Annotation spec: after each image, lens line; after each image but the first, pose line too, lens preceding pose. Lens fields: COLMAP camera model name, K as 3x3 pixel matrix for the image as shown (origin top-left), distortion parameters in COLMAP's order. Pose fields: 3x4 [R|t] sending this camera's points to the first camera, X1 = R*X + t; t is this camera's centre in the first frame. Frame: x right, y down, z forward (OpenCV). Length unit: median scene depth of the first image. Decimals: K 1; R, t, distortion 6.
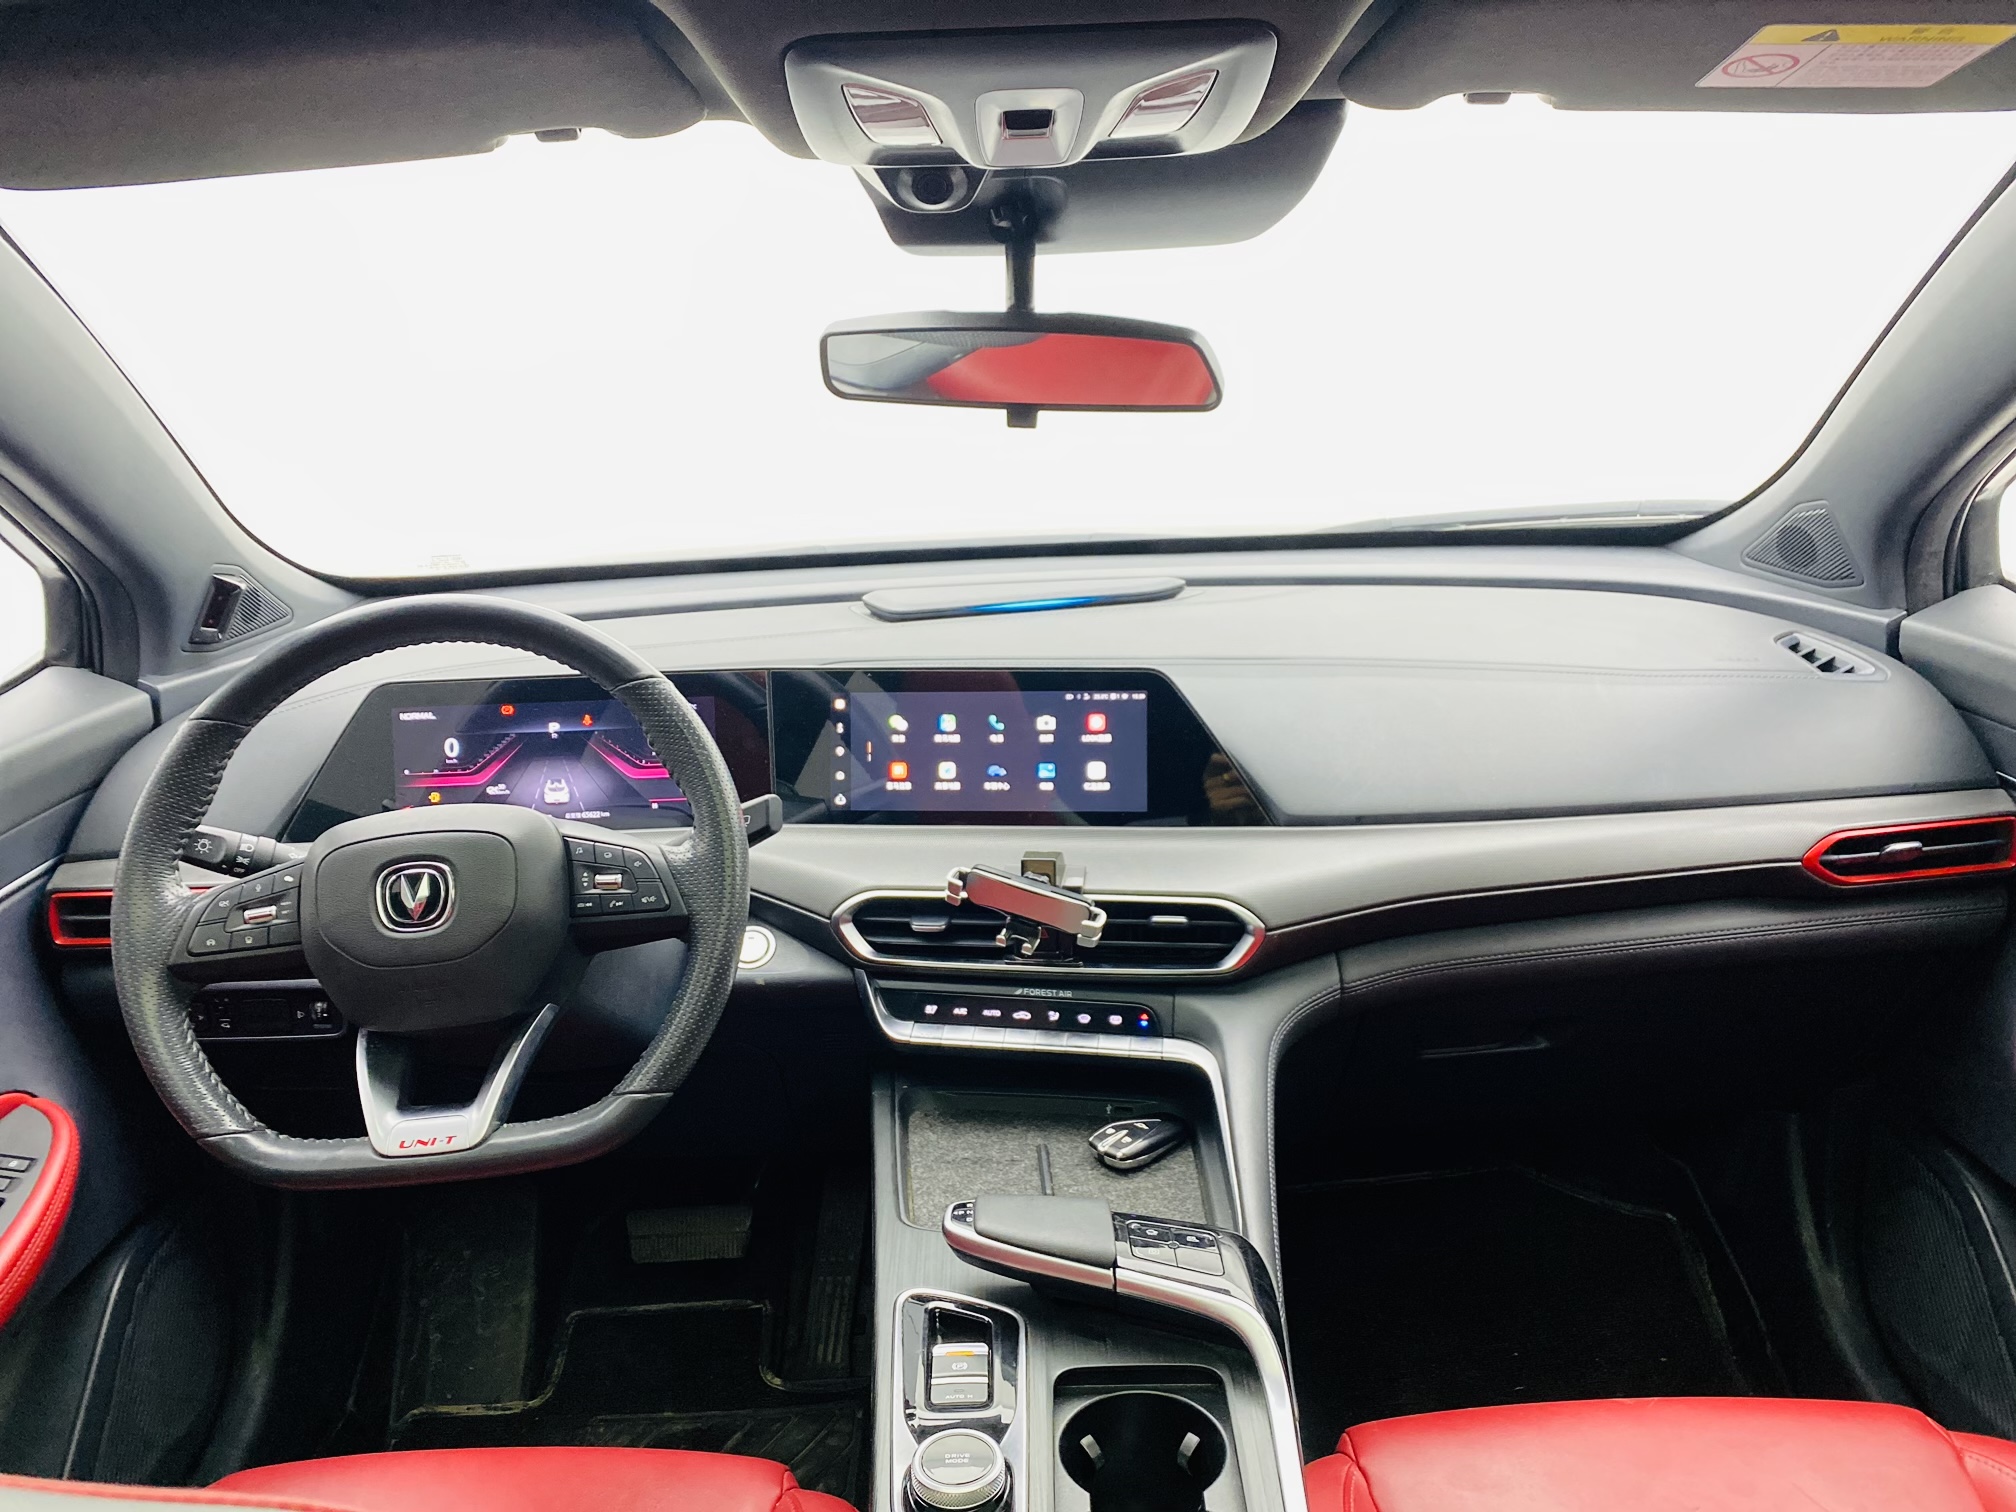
lens RADIAL K [[1479.8, 0, 1008.0], [0, 1479.8, 756.0], [0, 0, 1]] dist [-0.003576, -0.018037]
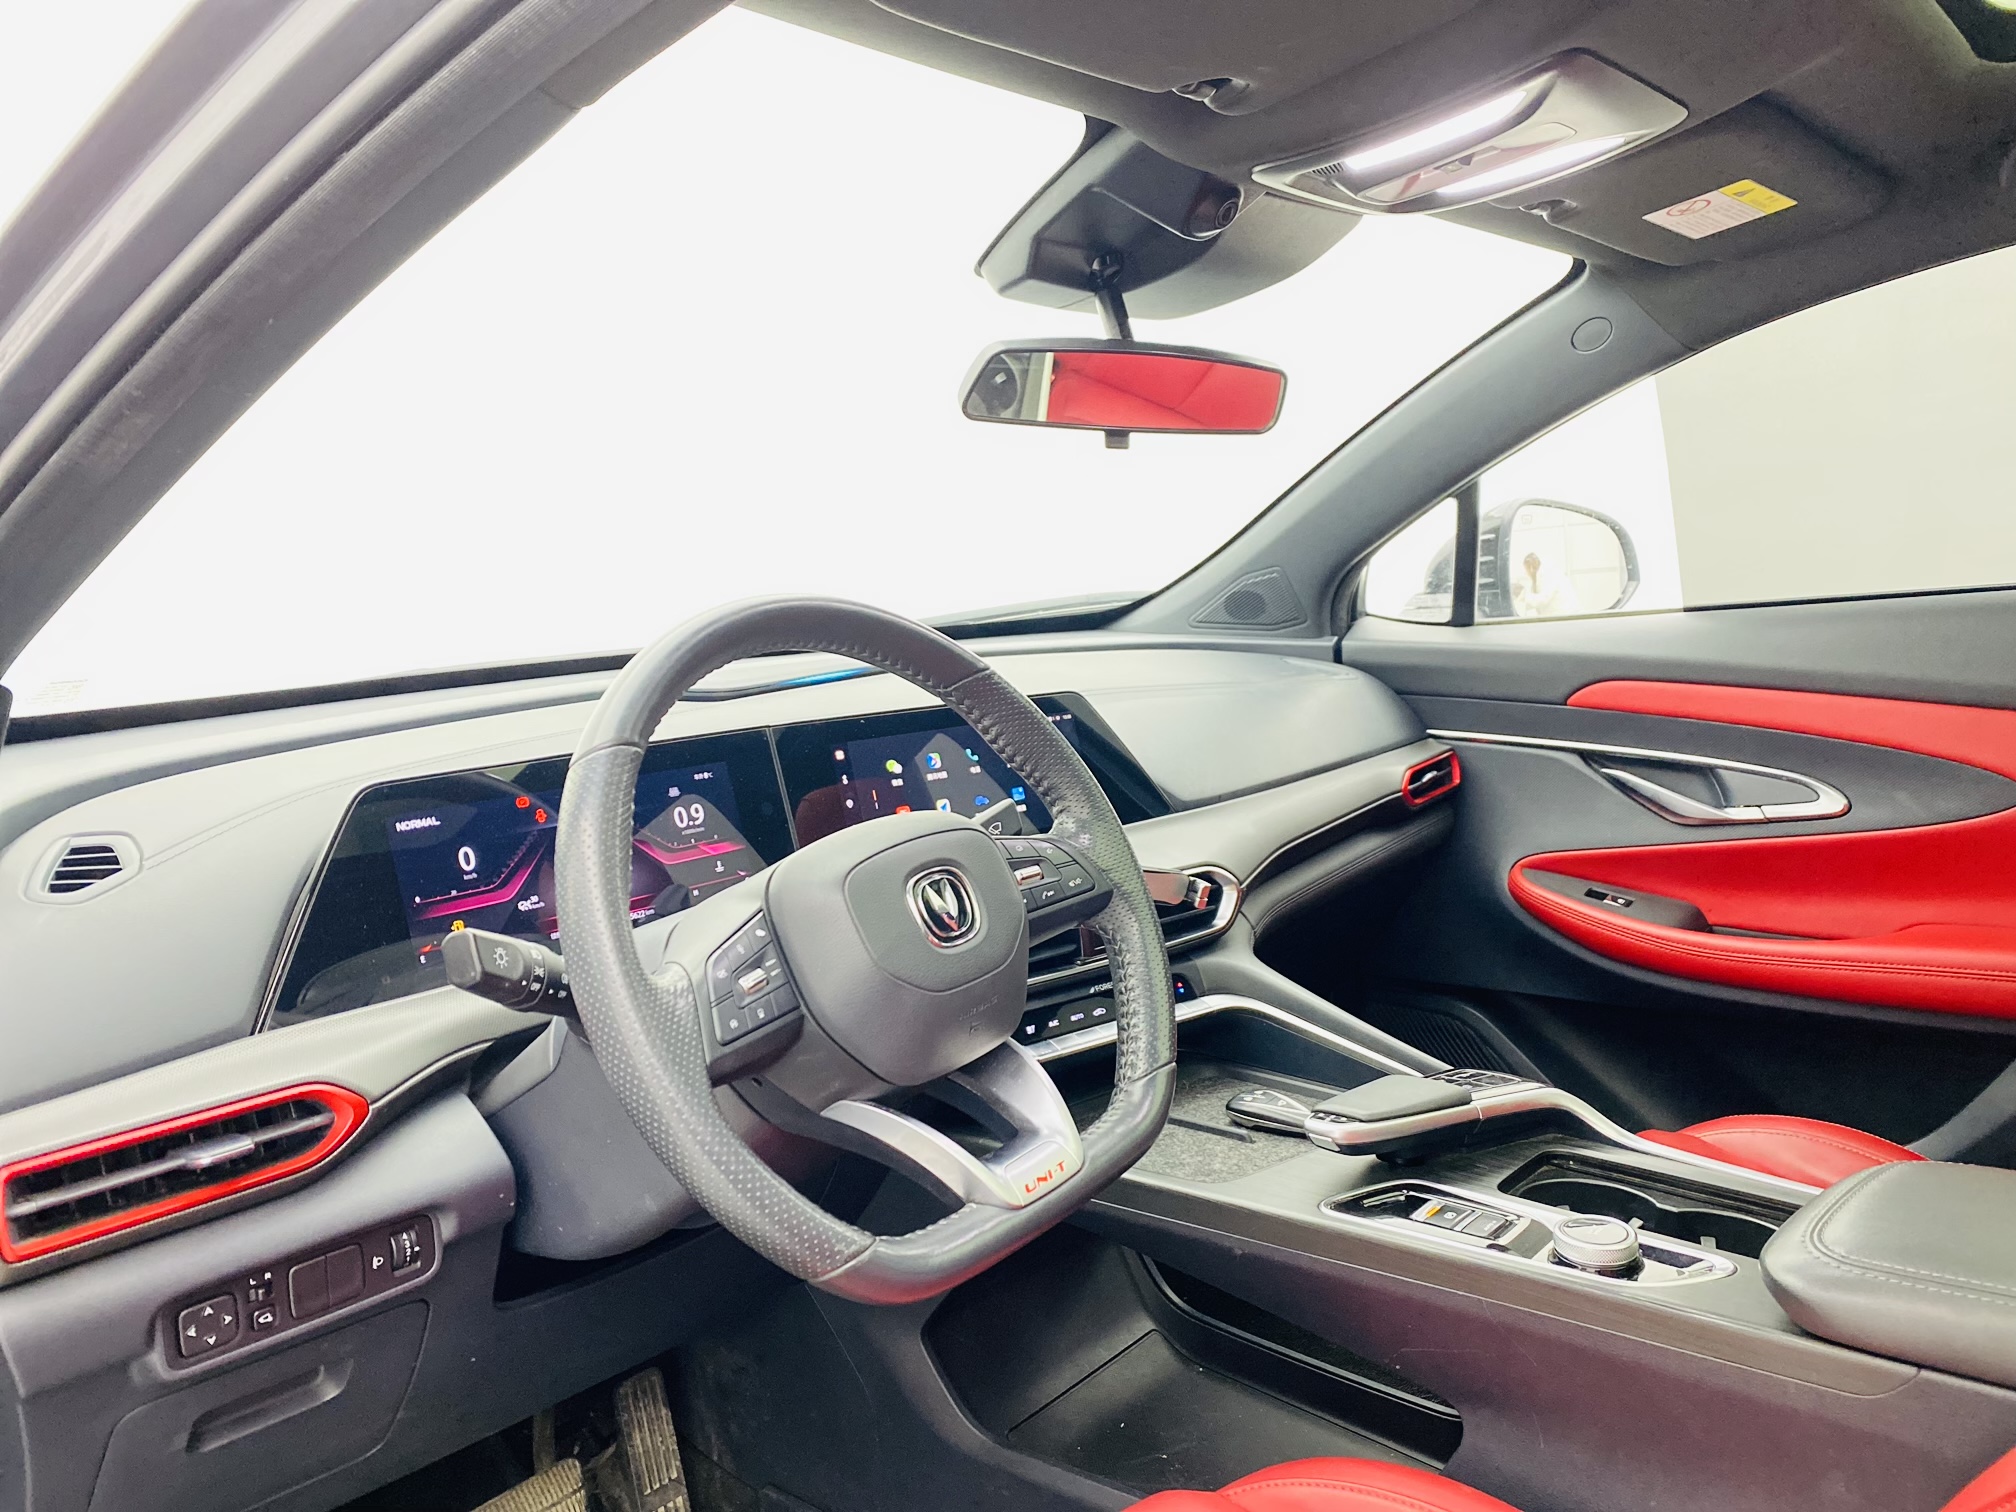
lens RADIAL K [[1473.5, 0, 1008.0], [0, 1473.5, 756.0], [0, 0, 1]] dist [-0.064486, -0.001402]
pose [[0.673171, -0.093622, 0.733536, -0.780196], [0.221761, 0.971857, -0.079472, 0.068234], [-0.705452, 0.216167, 0.674988, 0.305139]]
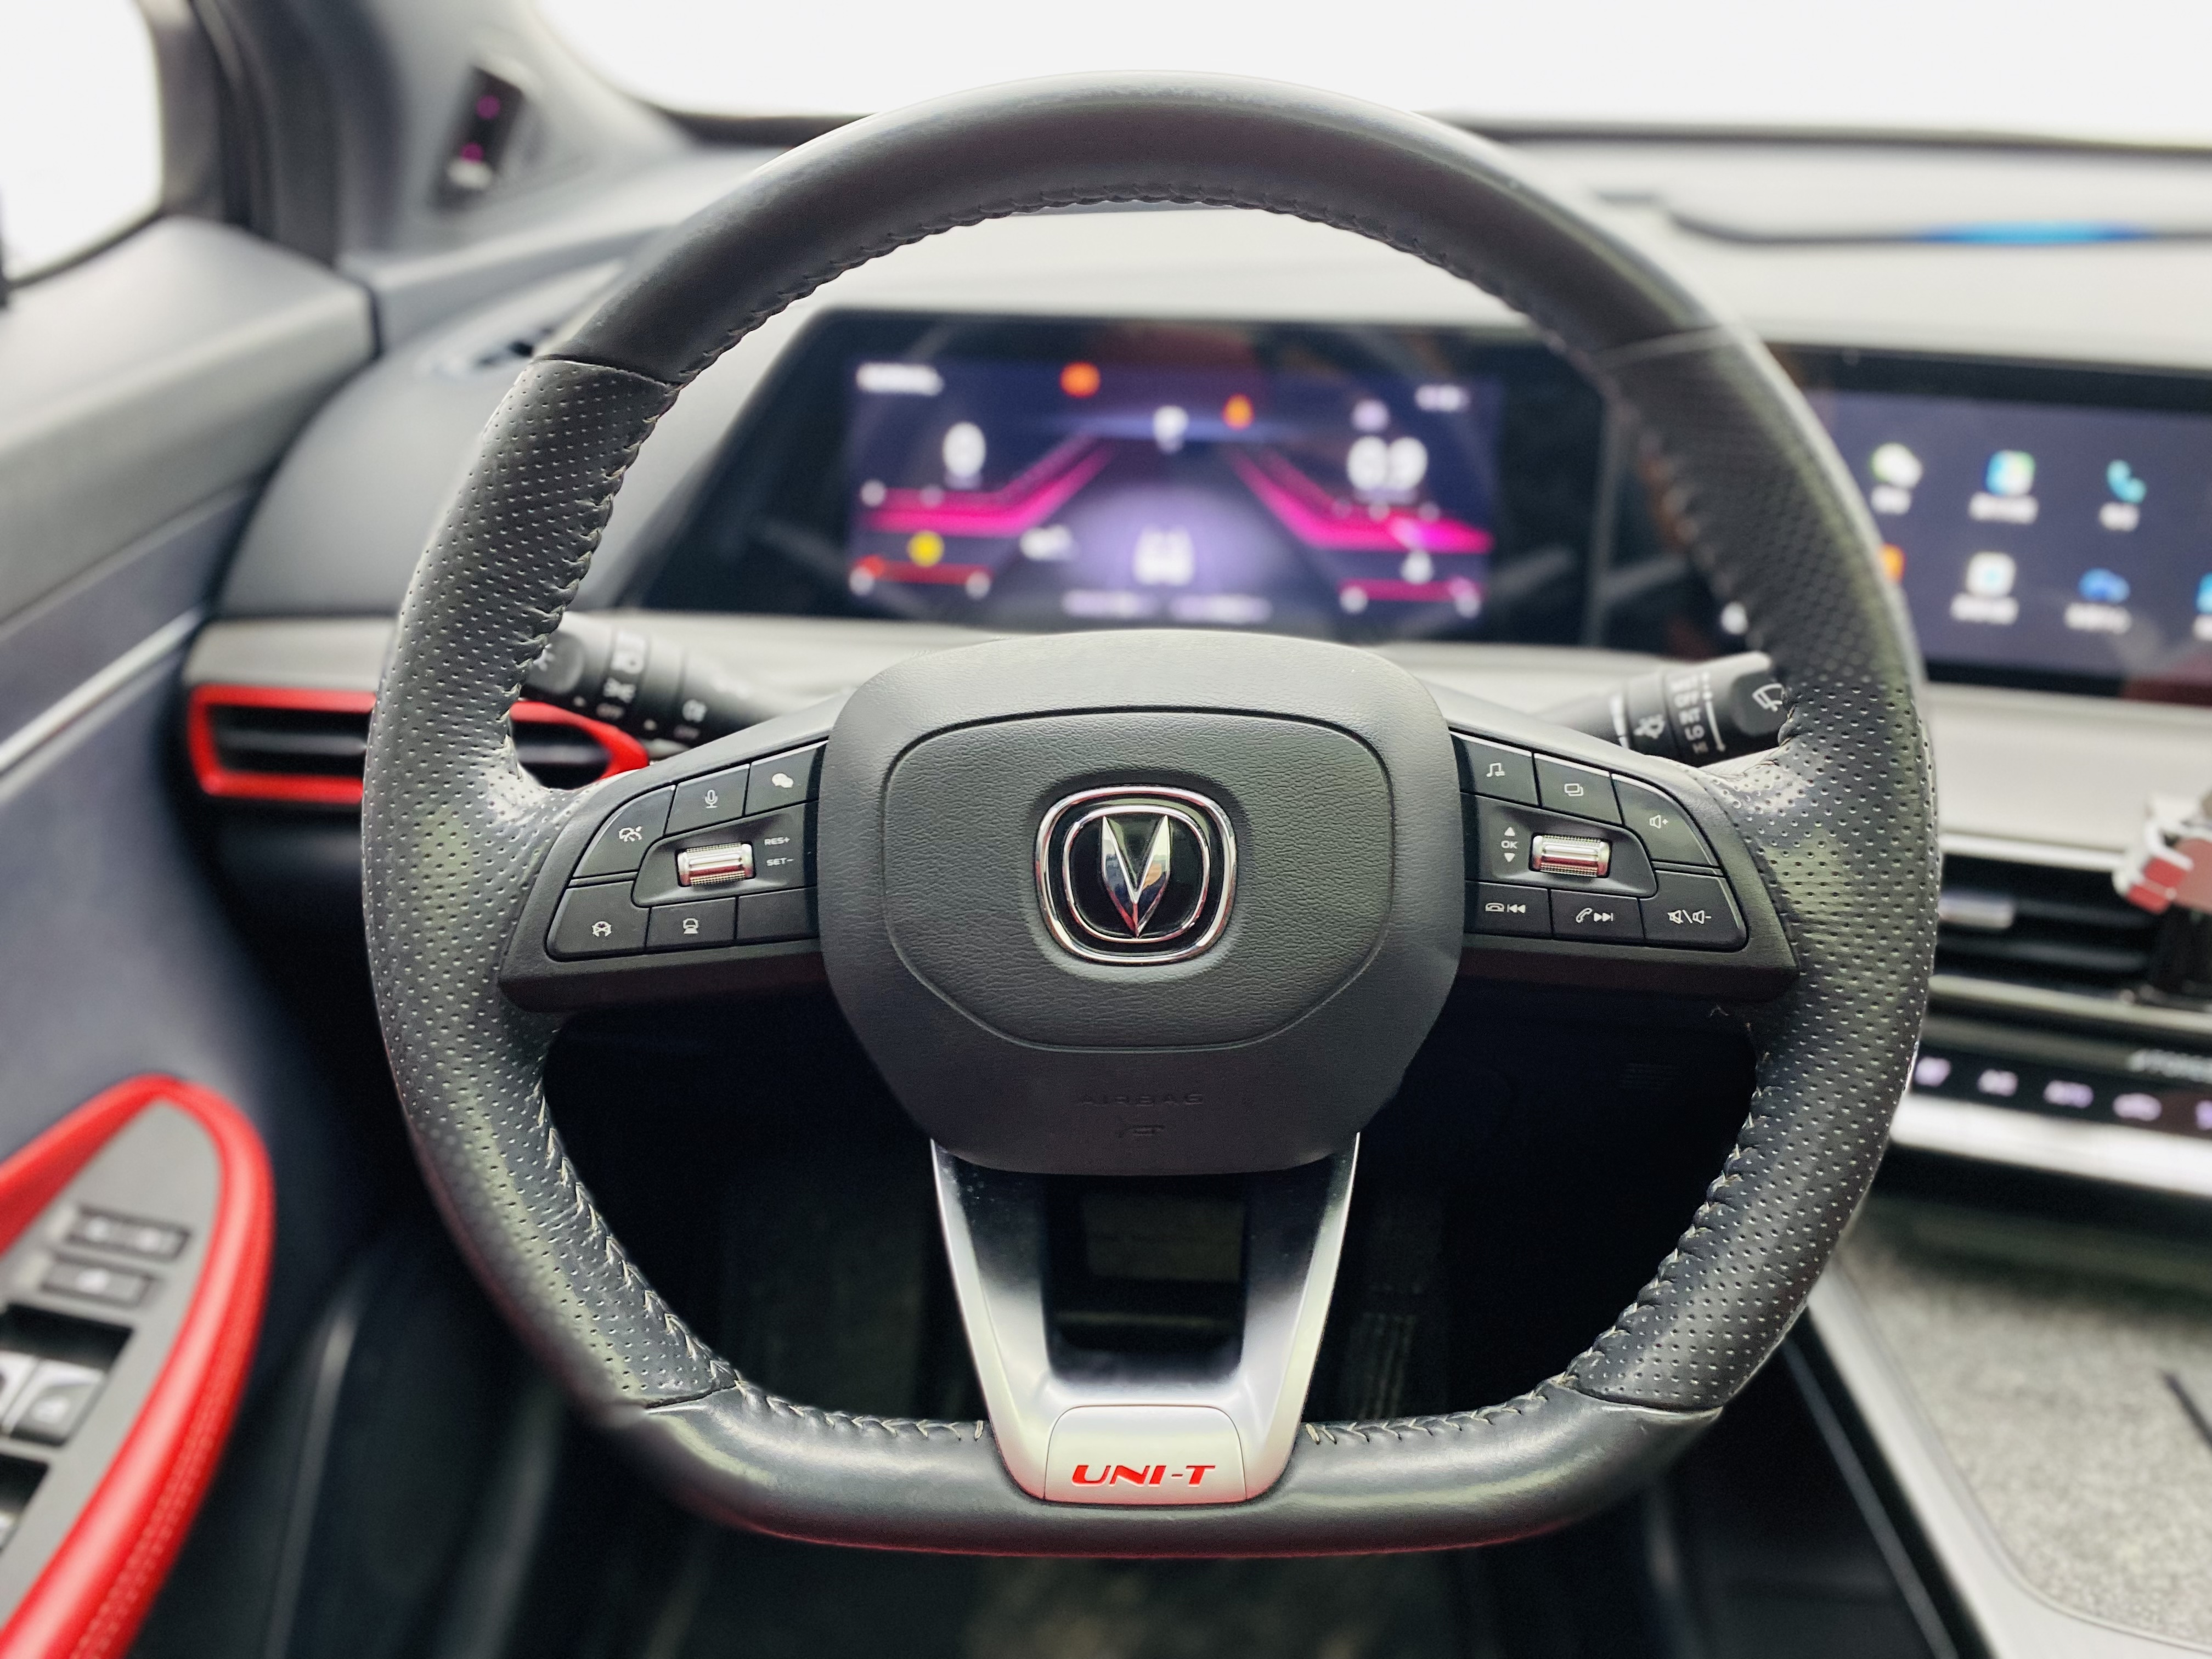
lens RADIAL K [[1654.6, 0, 1106.0], [0, 1654.6, 829.5], [0, 0, 1]] dist [0.066813, -0.091457]
pose [[0.994313, 0.088842, -0.058720, -0.302778], [-0.073740, 0.972195, 0.222260, -0.010135], [0.076833, -0.216666, 0.973218, 0.457105]]
